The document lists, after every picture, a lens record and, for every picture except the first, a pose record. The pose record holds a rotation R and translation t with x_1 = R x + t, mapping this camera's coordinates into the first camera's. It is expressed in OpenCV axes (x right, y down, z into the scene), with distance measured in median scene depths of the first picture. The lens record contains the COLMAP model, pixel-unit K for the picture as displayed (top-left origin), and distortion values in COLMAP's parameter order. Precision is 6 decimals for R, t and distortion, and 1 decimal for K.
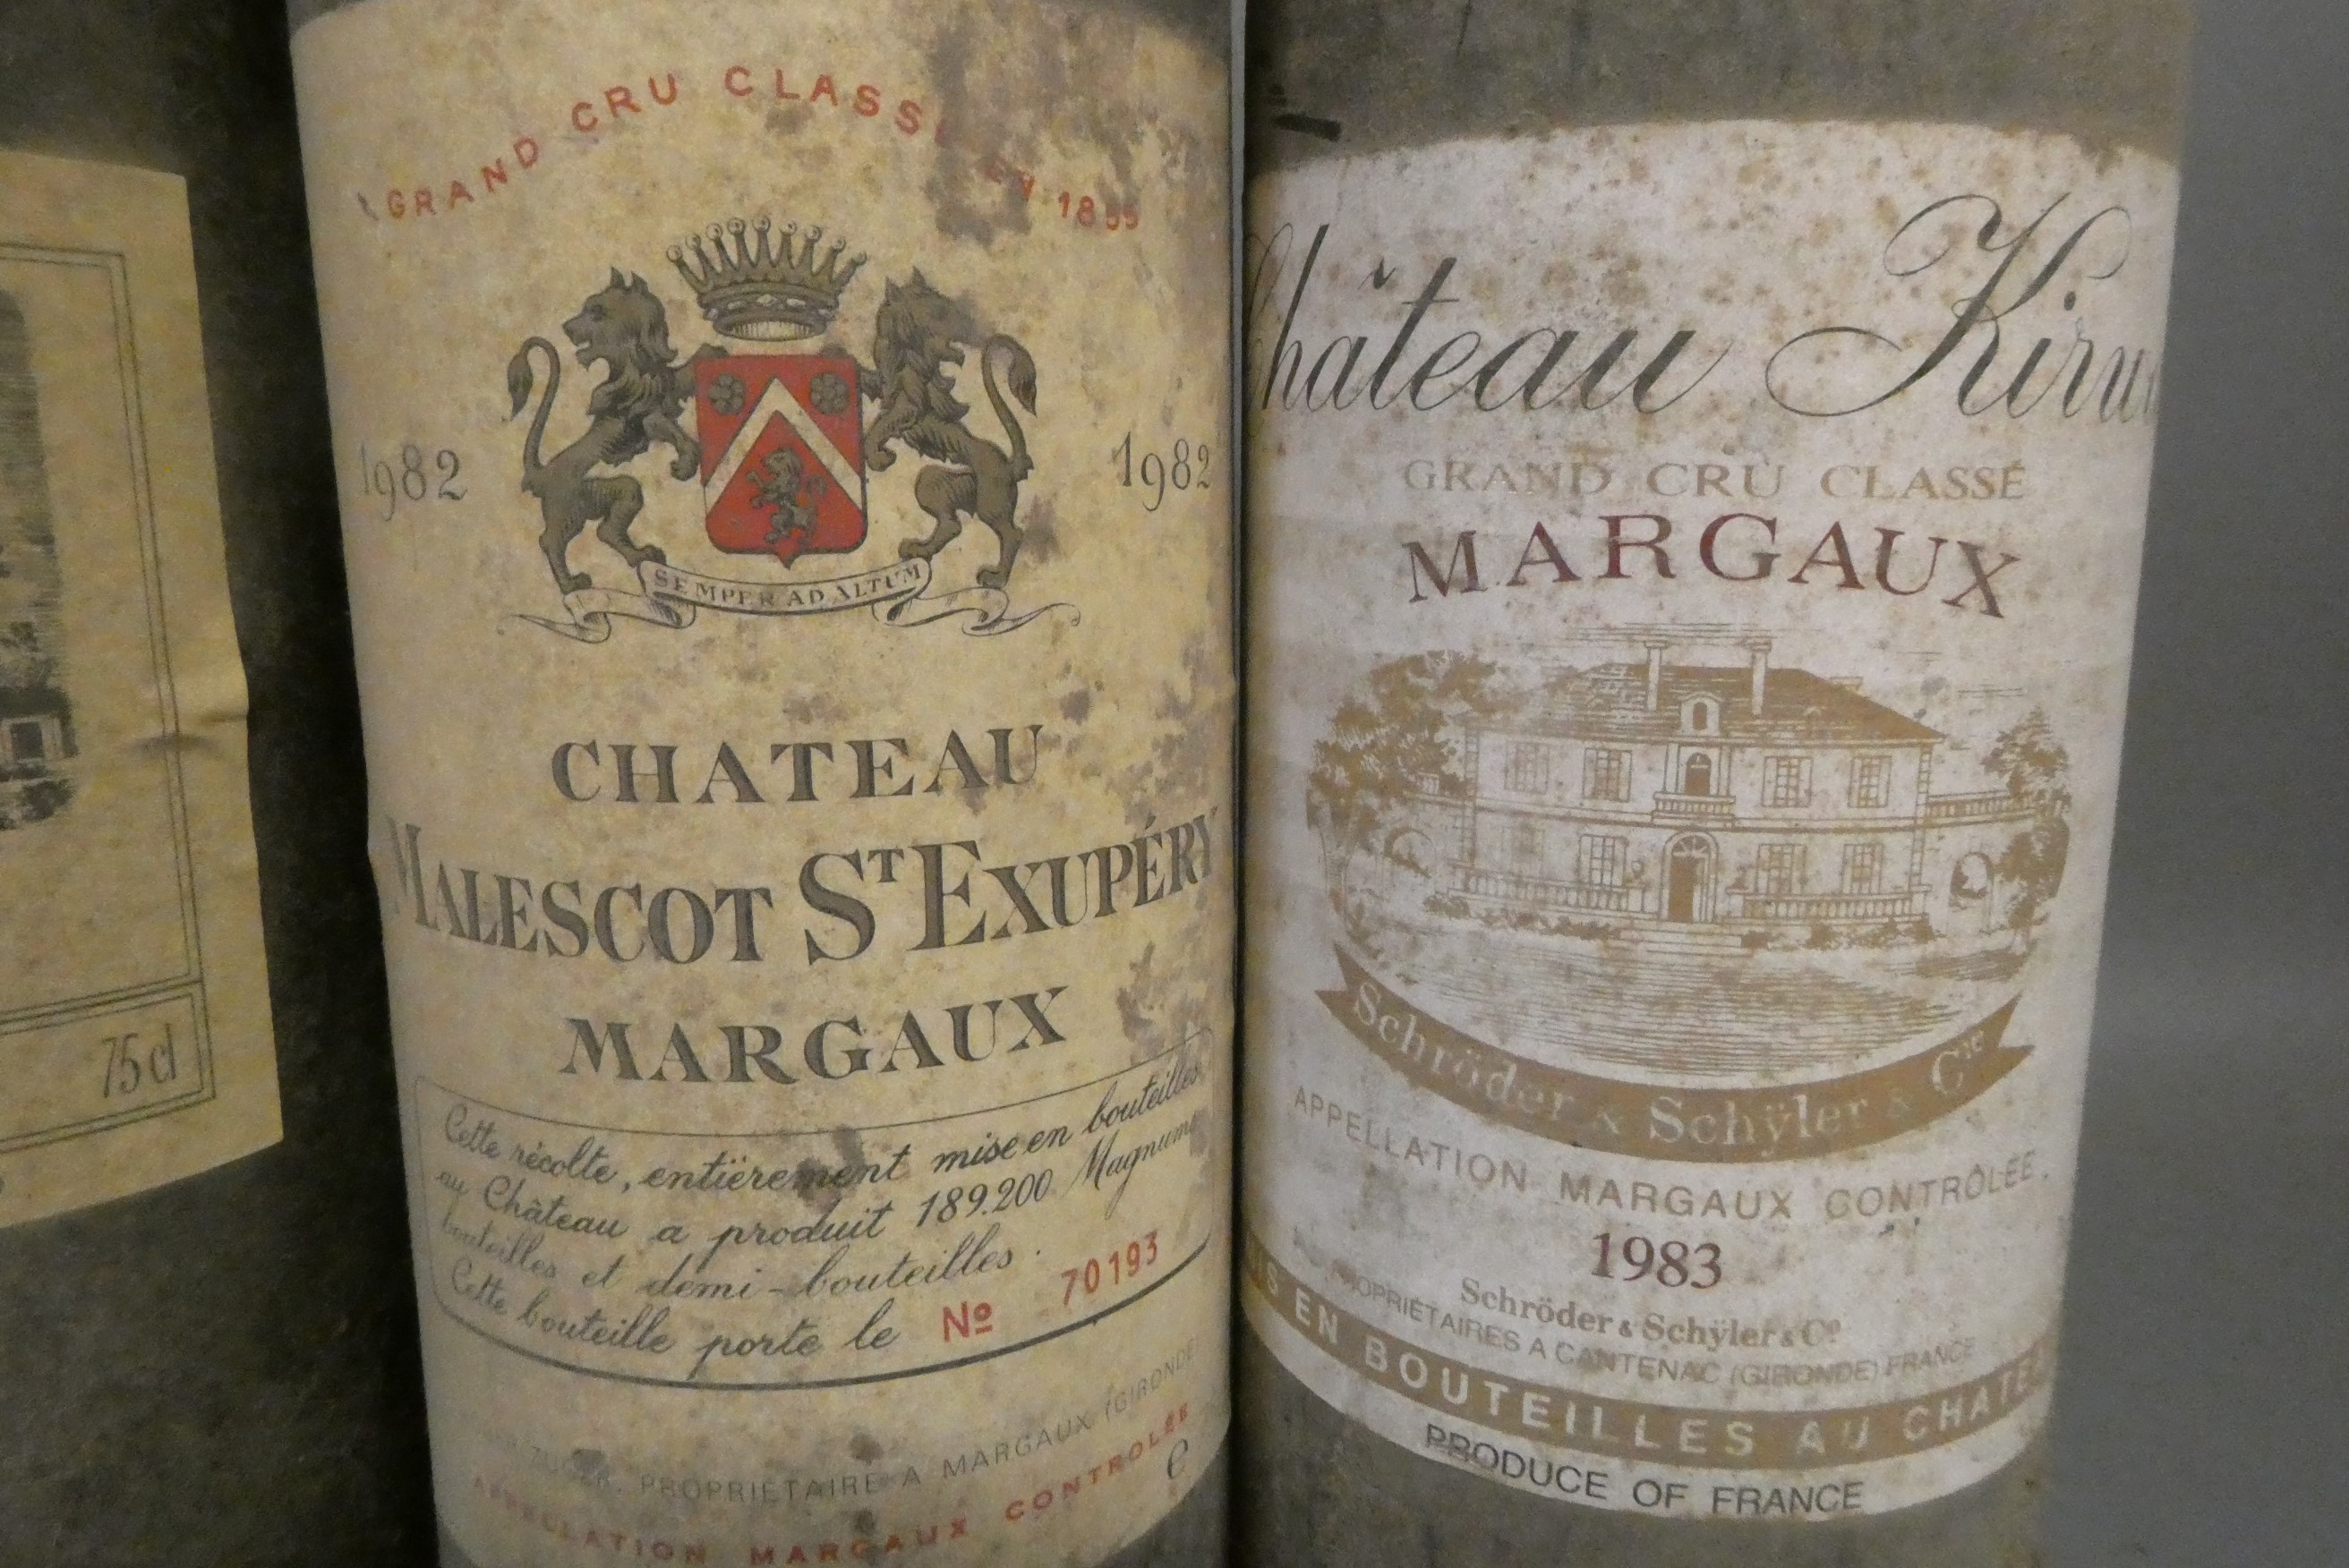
lens RADIAL K [[1605.5, 0, 1180.3], [0, 1605.5, 798.0], [0, 0, 1]] dist [-0.008359, -0.011479]
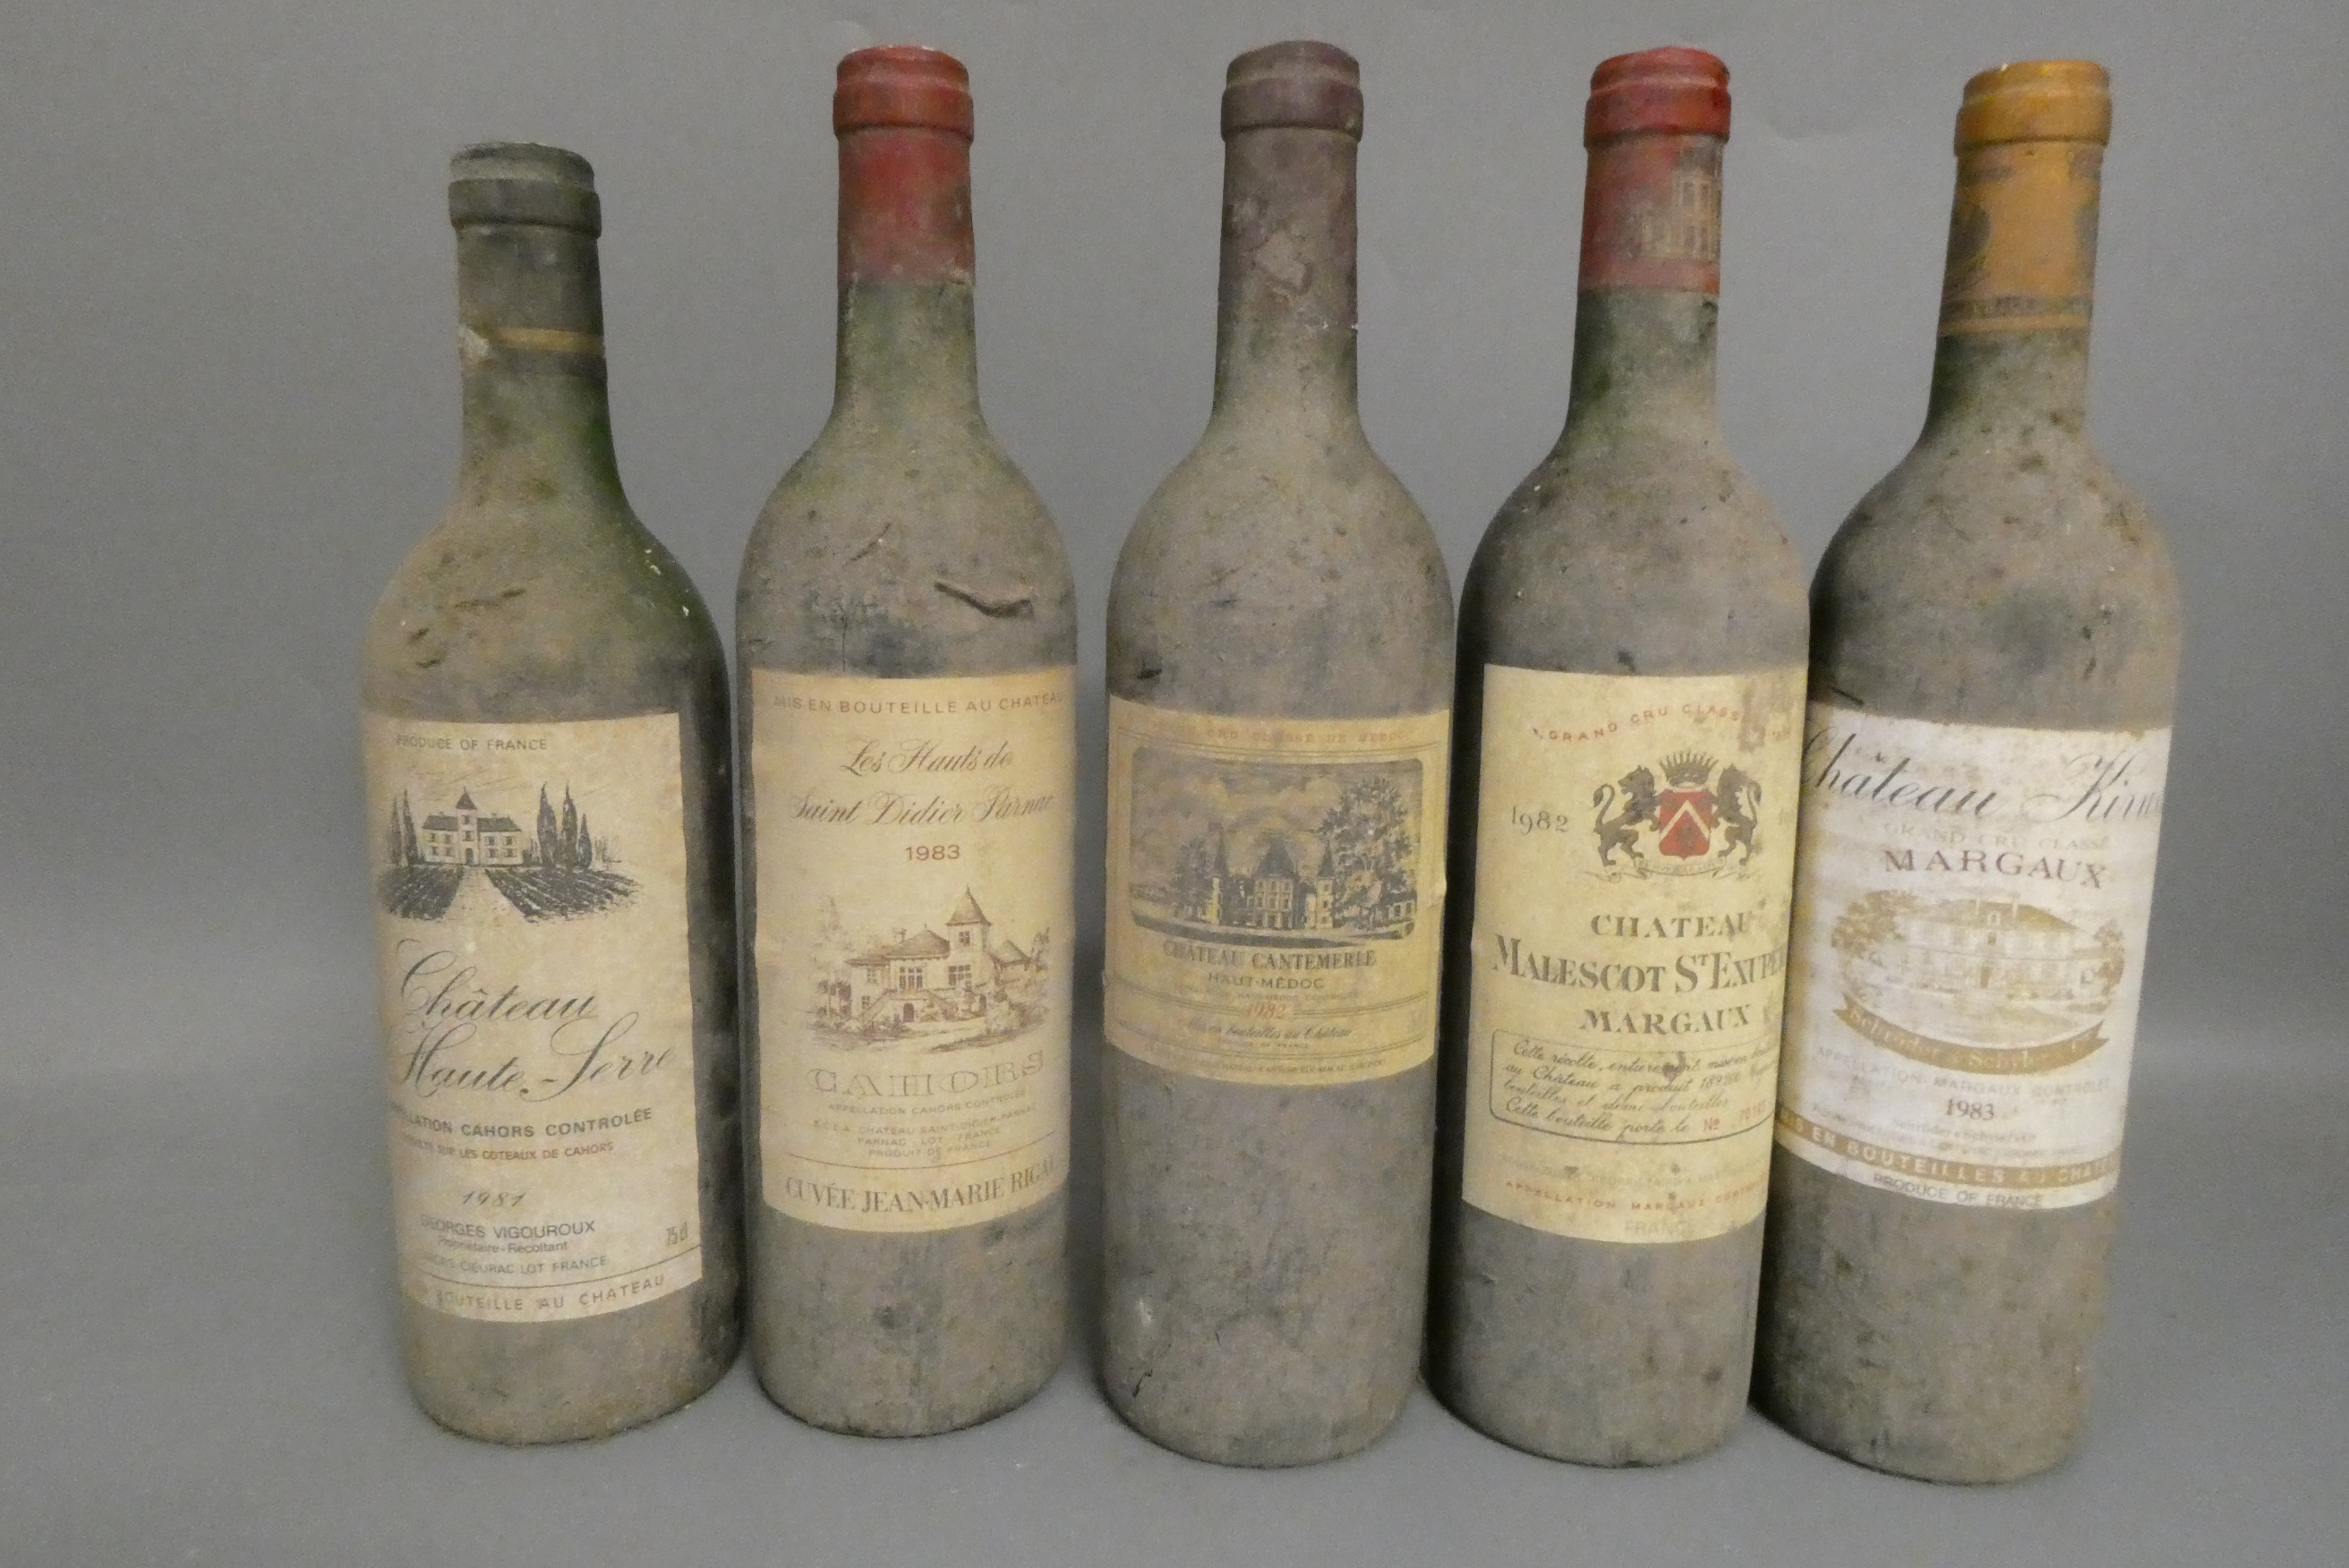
lens RADIAL K [[1605.5, 0, 1197.6], [0, 1605.5, 804.9], [0, 0, 1]] dist [-0.008359, -0.011479]
pose [[0.997967, 0.028004, -0.057251, -0.916651], [-0.028910, 0.999469, -0.015058, -0.164290], [0.056798, 0.016682, 0.998246, -1.903805]]
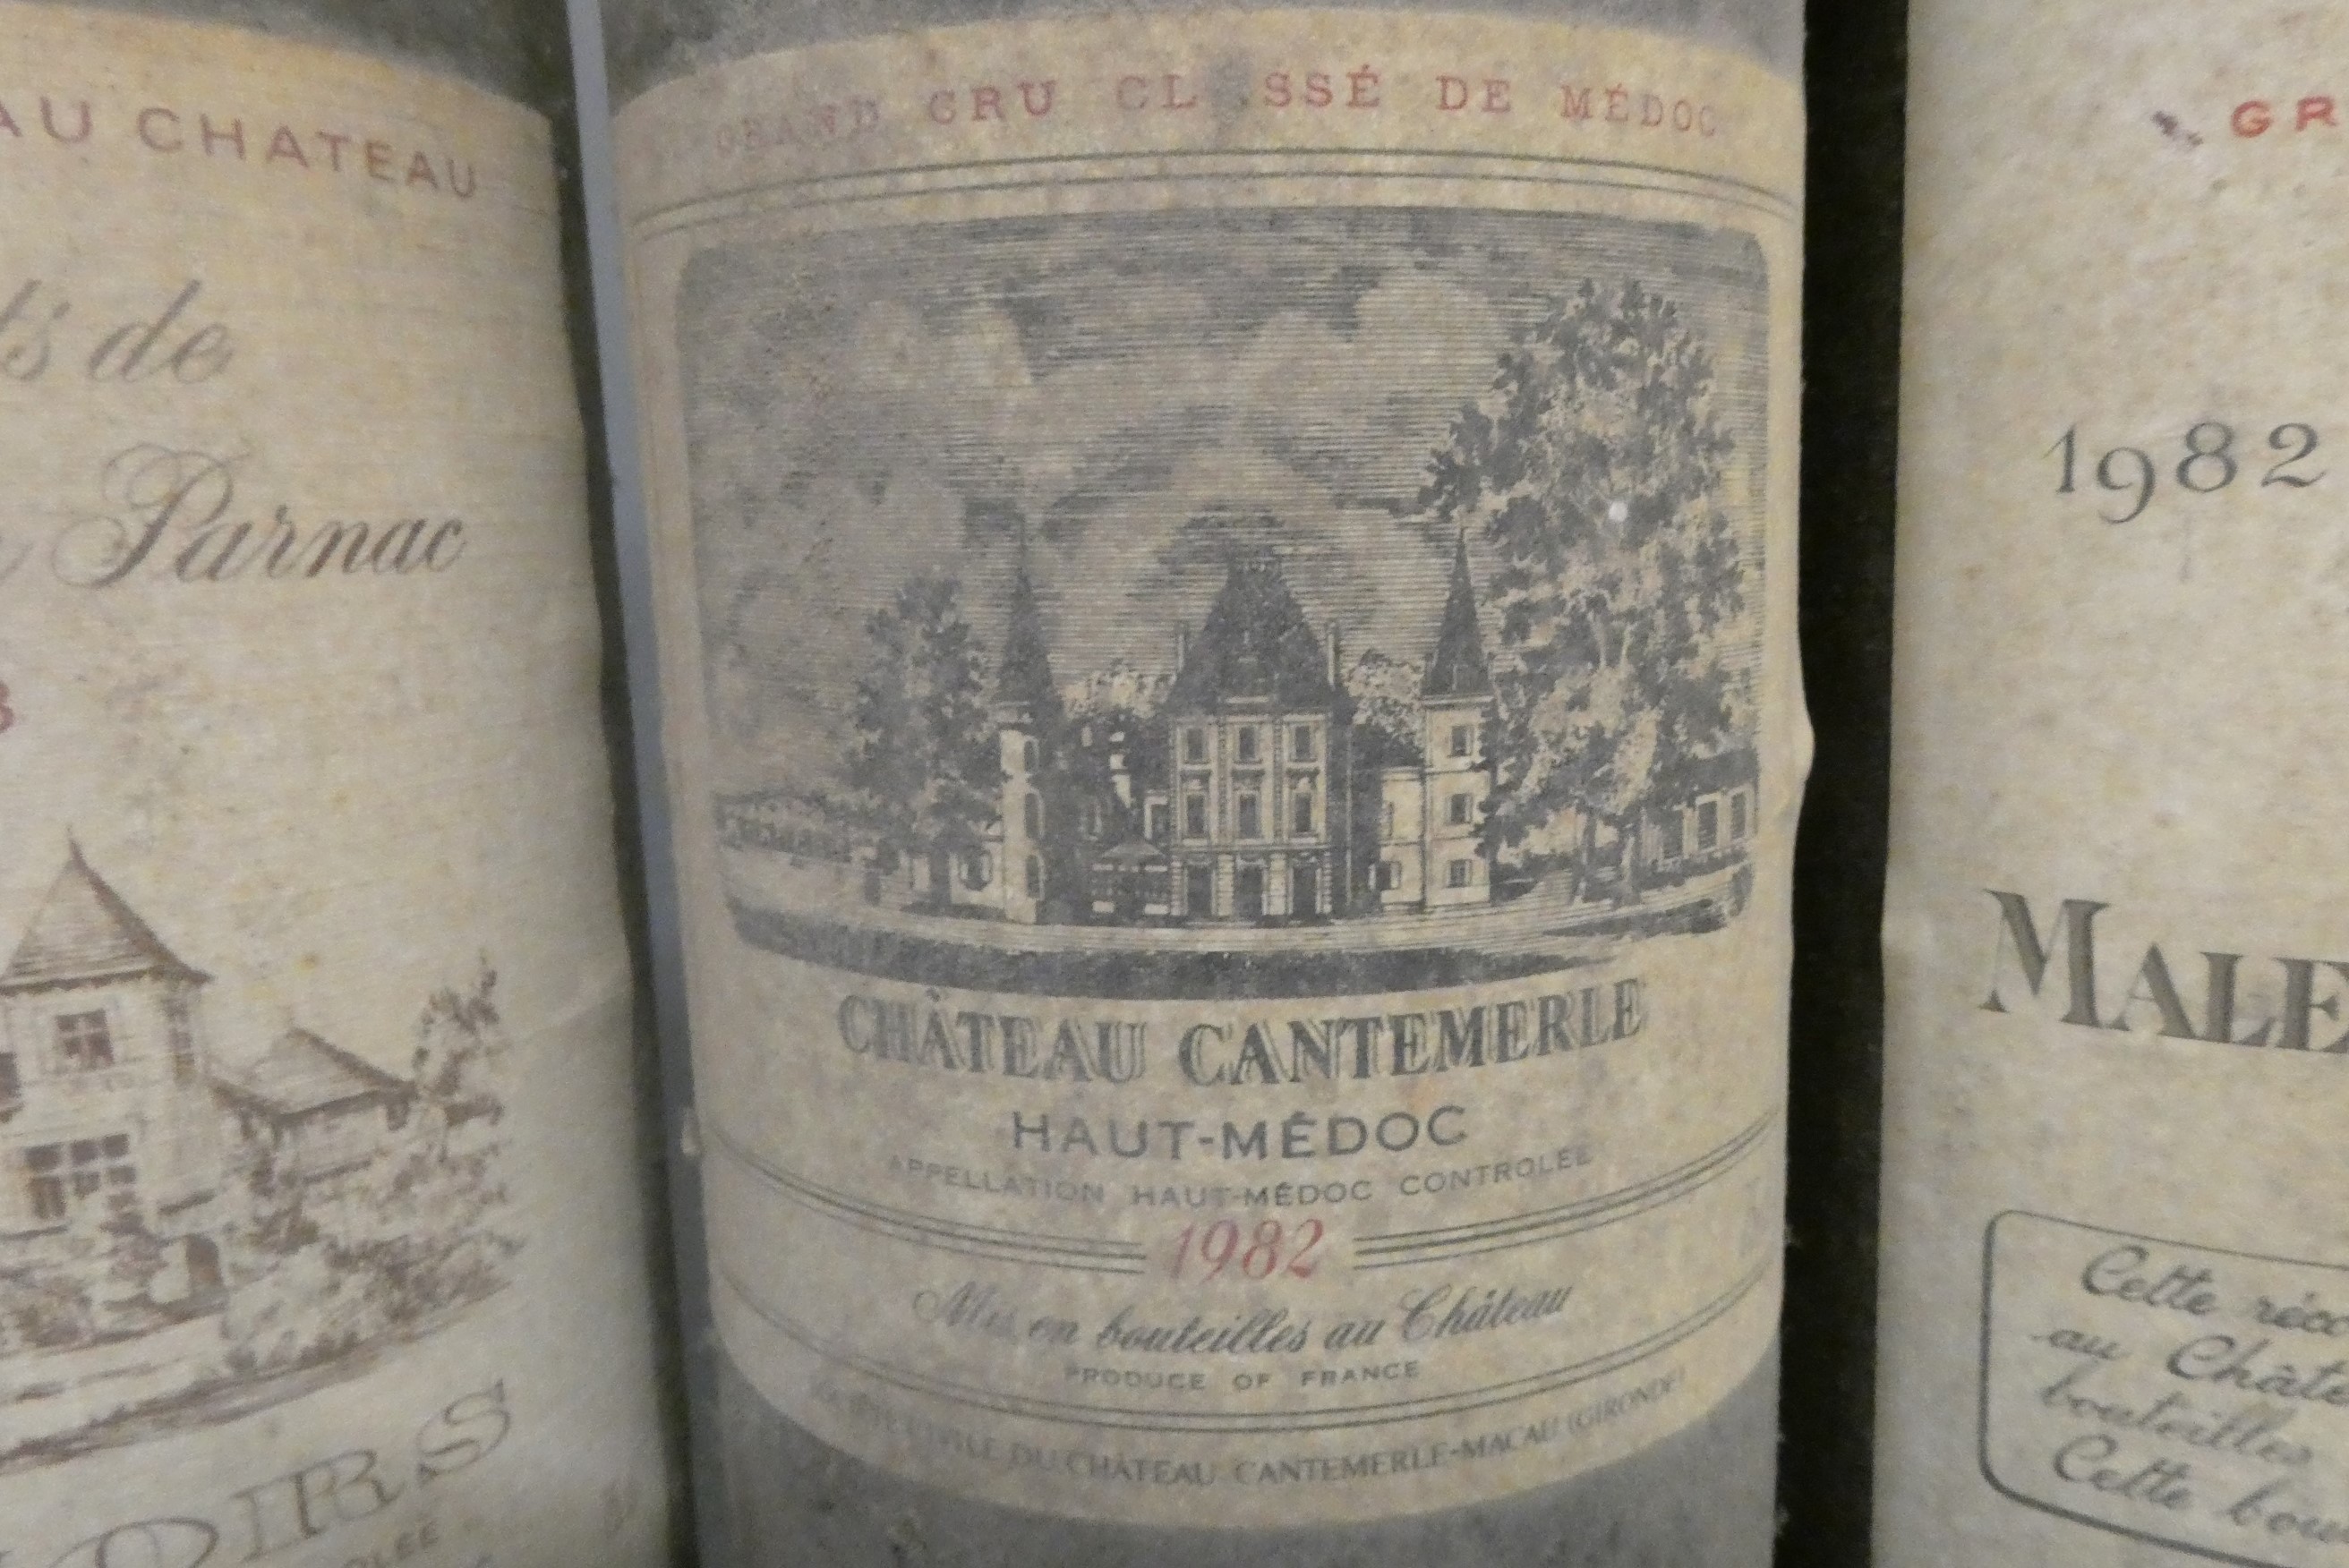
lens RADIAL K [[1605.5, 0, 1172.5], [0, 1605.5, 782.5], [0, 0, 1]] dist [-0.008359, -0.011479]
pose [[0.999280, -0.037106, -0.007967, -0.967258], [0.036789, 0.998647, -0.036746, -0.030329], [0.009319, 0.036427, 0.999293, 0.202648]]
